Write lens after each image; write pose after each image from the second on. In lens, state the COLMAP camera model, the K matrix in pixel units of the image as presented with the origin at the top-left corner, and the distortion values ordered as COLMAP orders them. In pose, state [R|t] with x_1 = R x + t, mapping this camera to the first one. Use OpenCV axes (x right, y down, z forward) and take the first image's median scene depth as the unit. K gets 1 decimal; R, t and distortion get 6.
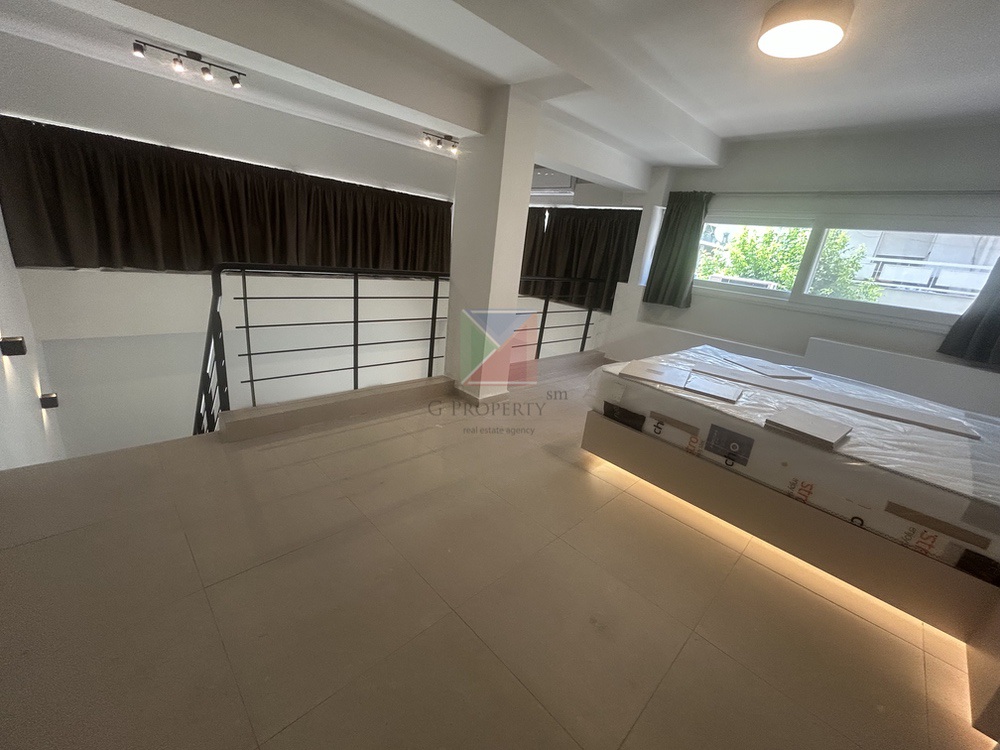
lens RADIAL K [[415.8, 0, 498.3], [0, 415.8, 379.5], [0, 0, 1]] dist [0.002360, 0.000353]
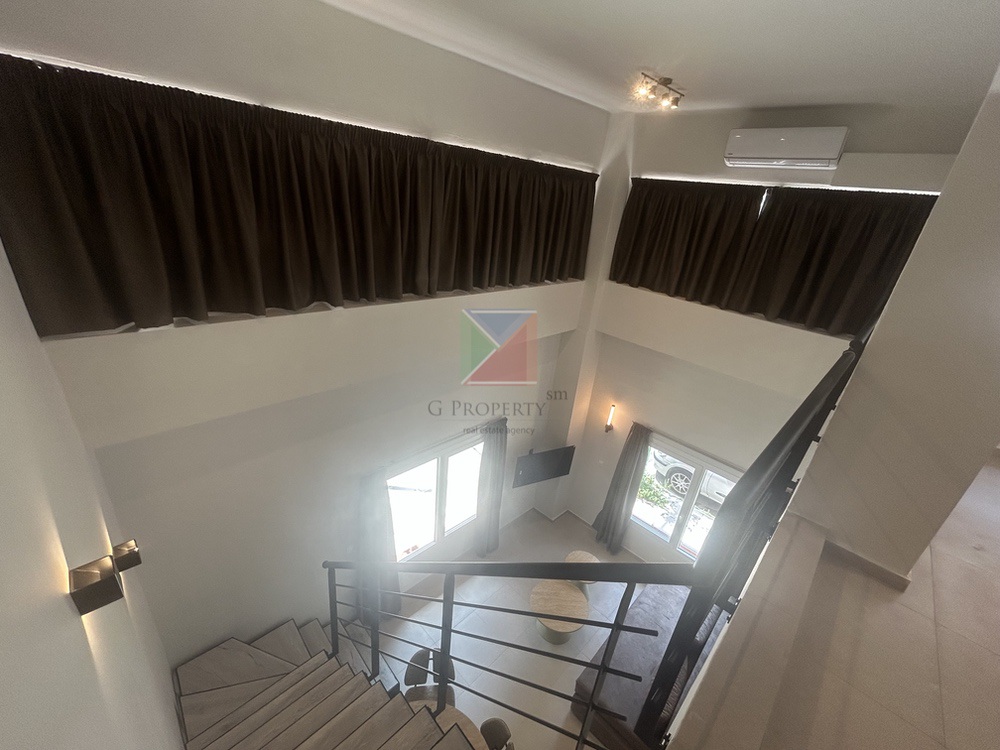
lens RADIAL K [[399.5, 0, 497.9], [0, 399.5, 374.2], [0, 0, 1]] dist [-0.000858, 0.000067]
pose [[0.999929, -0.011789, -0.001800, -0.433372], [0.011916, 0.993762, 0.110884, -0.224324], [0.000481, -0.110898, 0.993832, 0.370579]]
